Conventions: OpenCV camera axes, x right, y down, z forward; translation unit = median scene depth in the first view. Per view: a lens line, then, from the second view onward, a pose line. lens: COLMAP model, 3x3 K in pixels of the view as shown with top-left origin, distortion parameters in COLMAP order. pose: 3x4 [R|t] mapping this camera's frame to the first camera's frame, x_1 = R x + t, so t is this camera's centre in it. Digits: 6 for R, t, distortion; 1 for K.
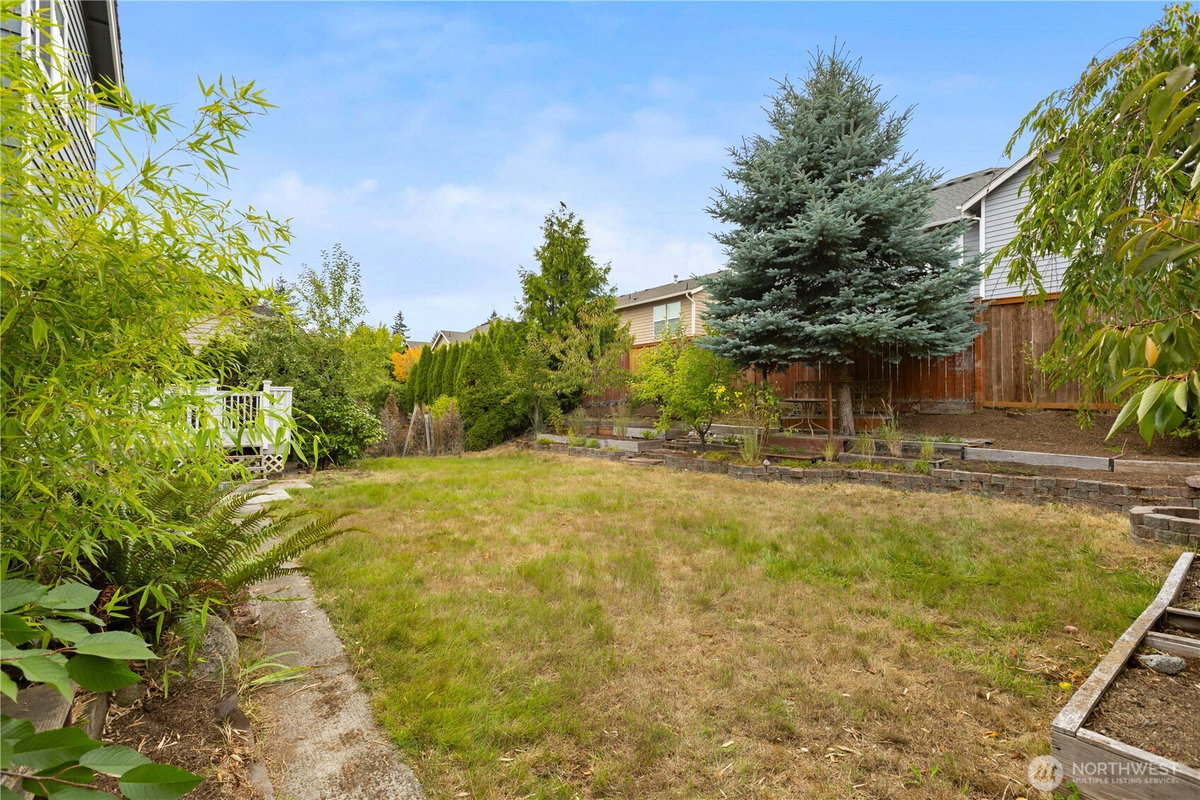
lens RADIAL K [[536.0, 0, 603.3], [0, 536.0, 396.1], [0, 0, 1]] dist [-0.000009, -0.000069]
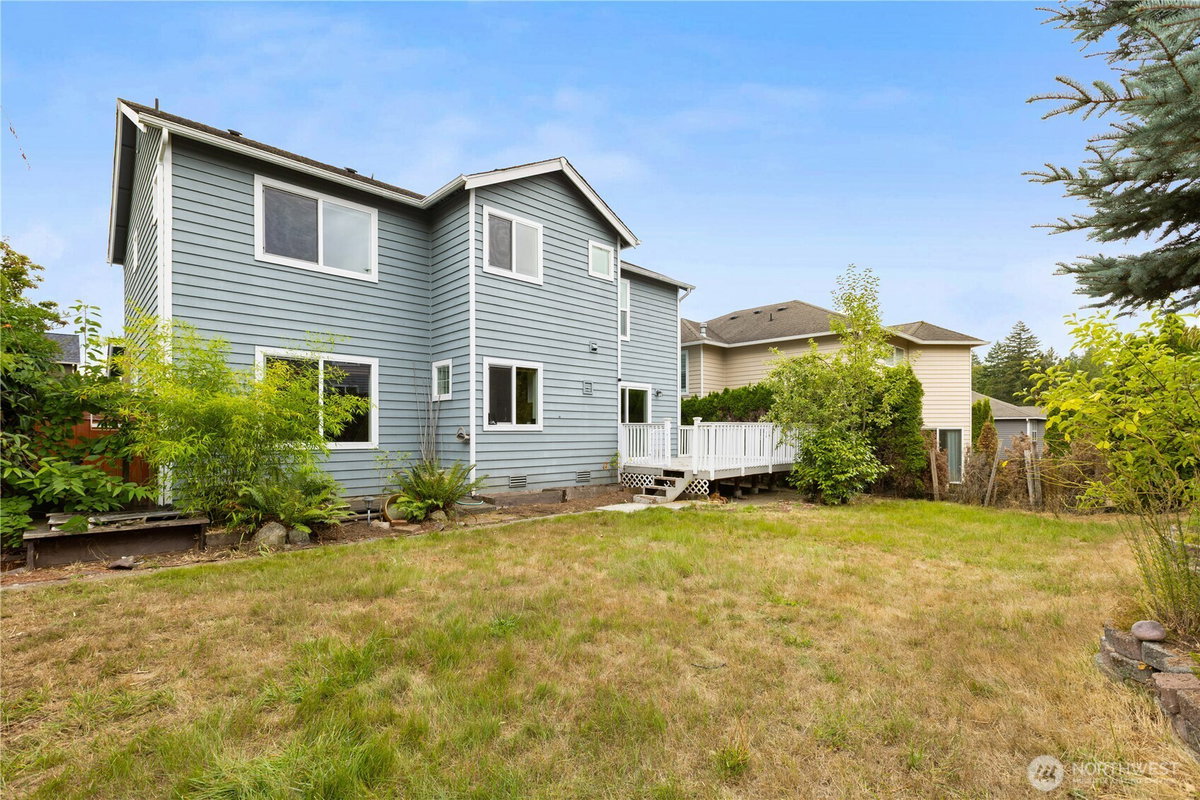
lens RADIAL K [[549.8, 0, 597.1], [0, 549.8, 434.6], [0, 0, 1]] dist [-0.001034, -0.000139]
pose [[0.111388, -0.001284, -0.993776, 0.331901], [0.019709, 0.999805, 0.000917, 0.002145], [0.993582, -0.019689, 0.111392, 0.368009]]
